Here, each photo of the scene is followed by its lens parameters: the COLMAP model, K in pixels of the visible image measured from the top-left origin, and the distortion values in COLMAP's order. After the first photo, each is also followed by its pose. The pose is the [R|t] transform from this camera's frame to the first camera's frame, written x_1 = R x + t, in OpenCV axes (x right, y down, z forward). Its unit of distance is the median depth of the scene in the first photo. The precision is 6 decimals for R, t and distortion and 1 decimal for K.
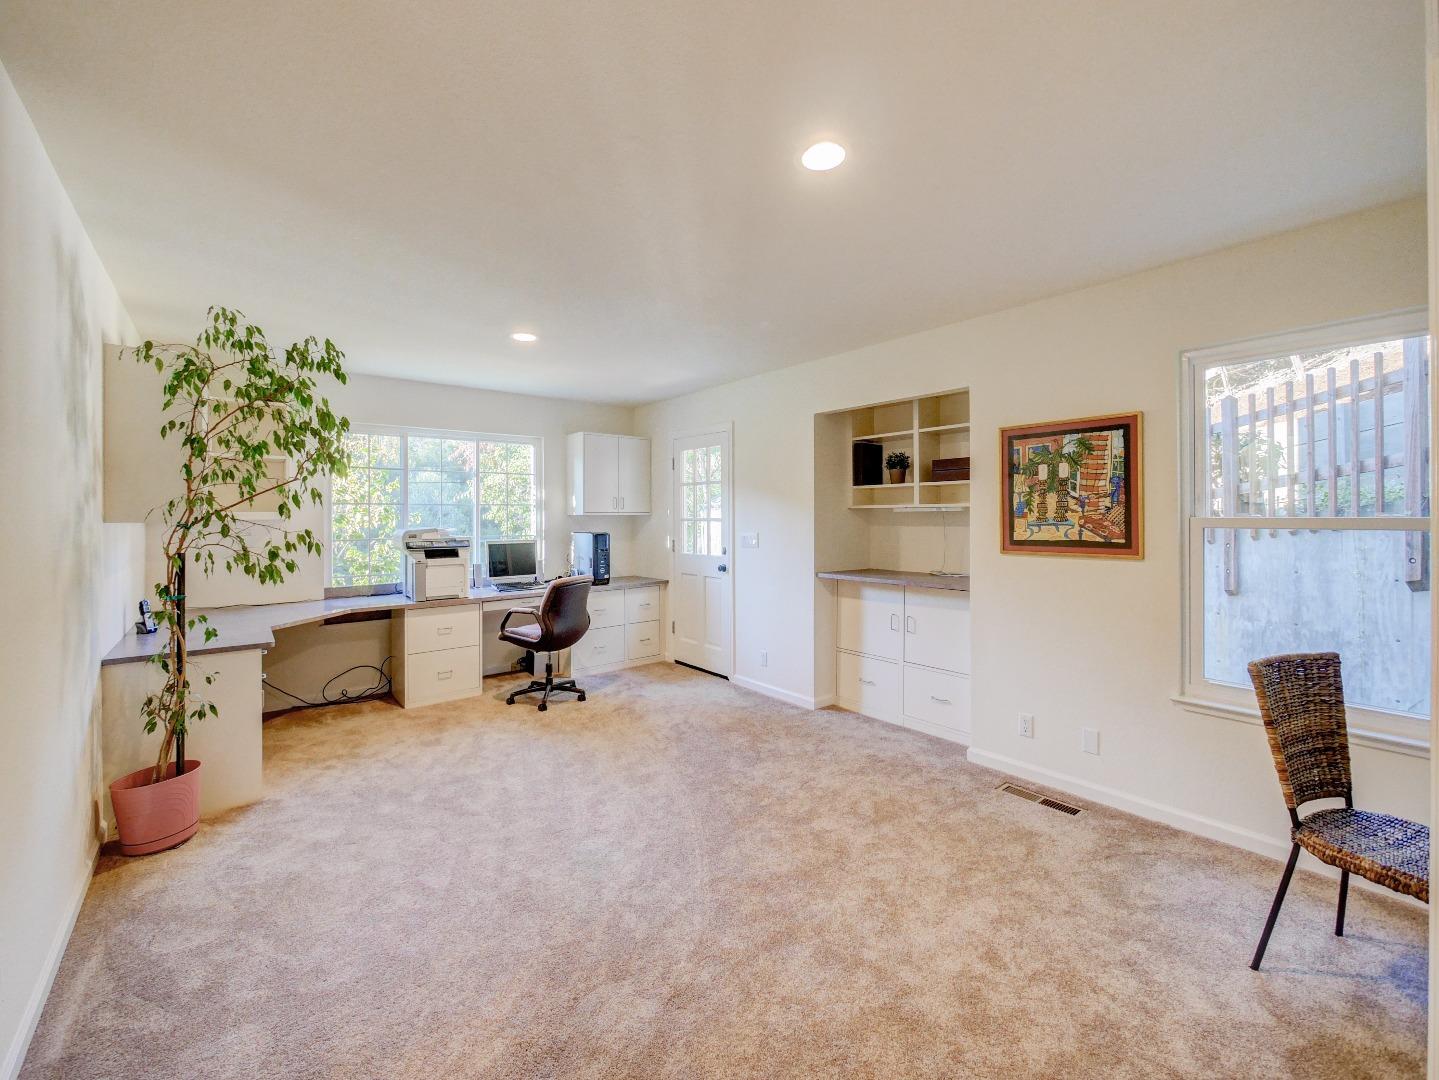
lens RADIAL K [[593.6, 0, 711.8], [0, 593.6, 524.8], [0, 0, 1]] dist [-0.000816, -0.000448]
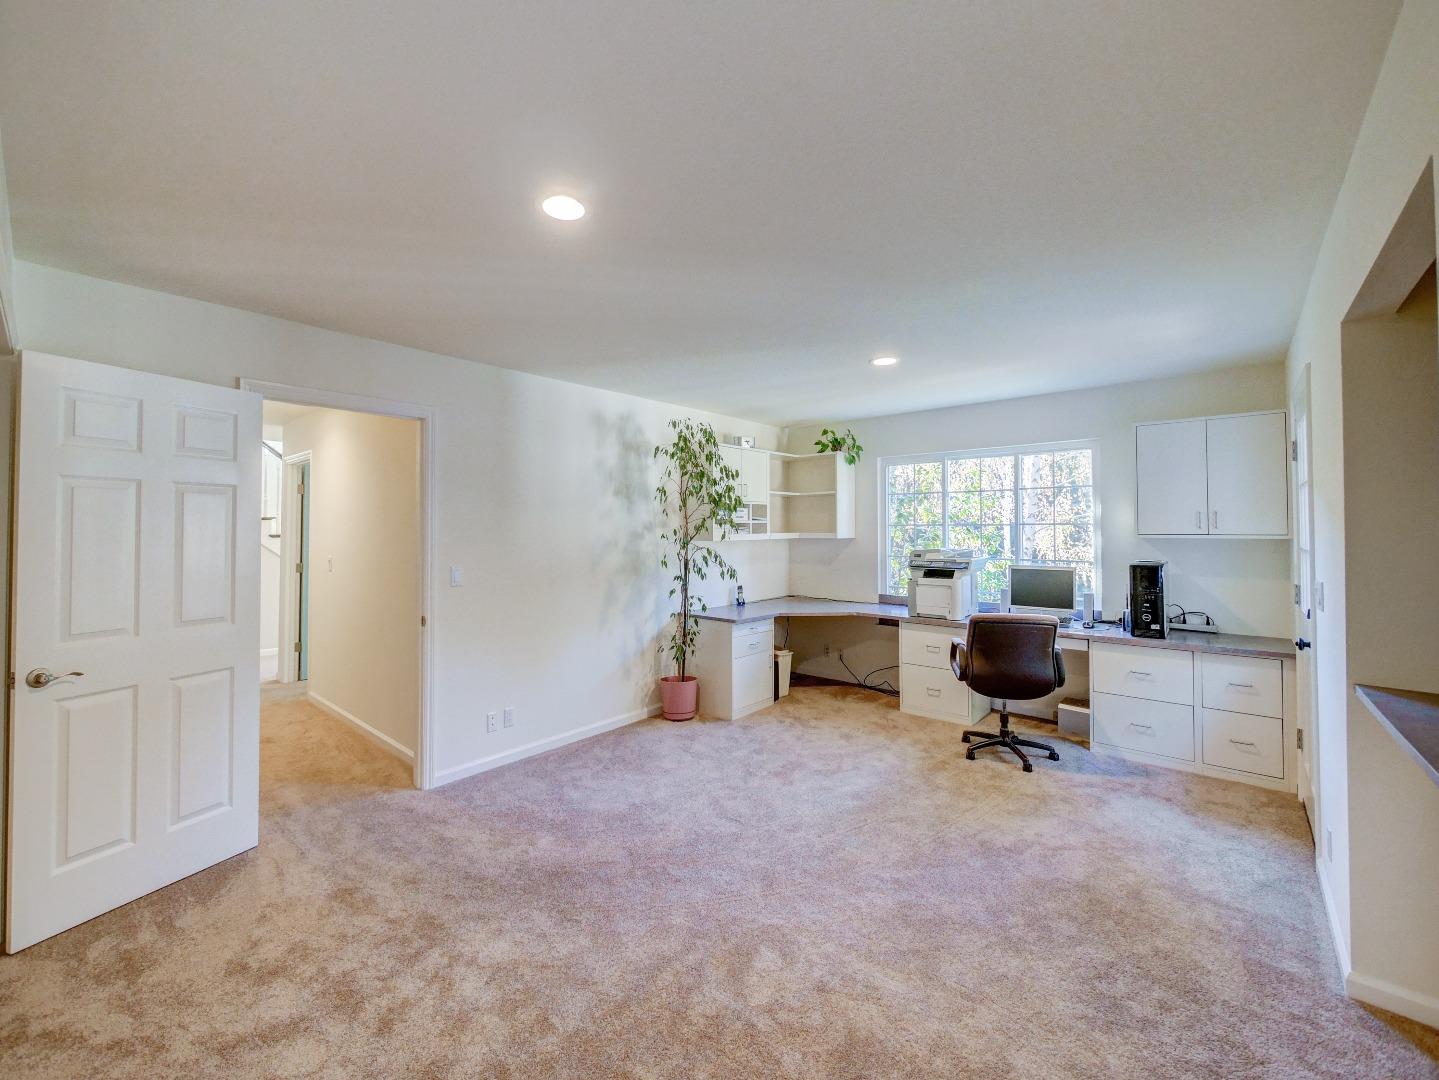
lens RADIAL K [[593.6, 0, 710.6], [0, 593.6, 531.8], [0, 0, 1]] dist [-0.000816, -0.000448]
pose [[0.166190, 0.005133, -0.986080, 0.547819], [-0.013032, 0.999911, 0.003009, -0.024399], [0.986008, 0.012351, 0.166242, 0.491994]]
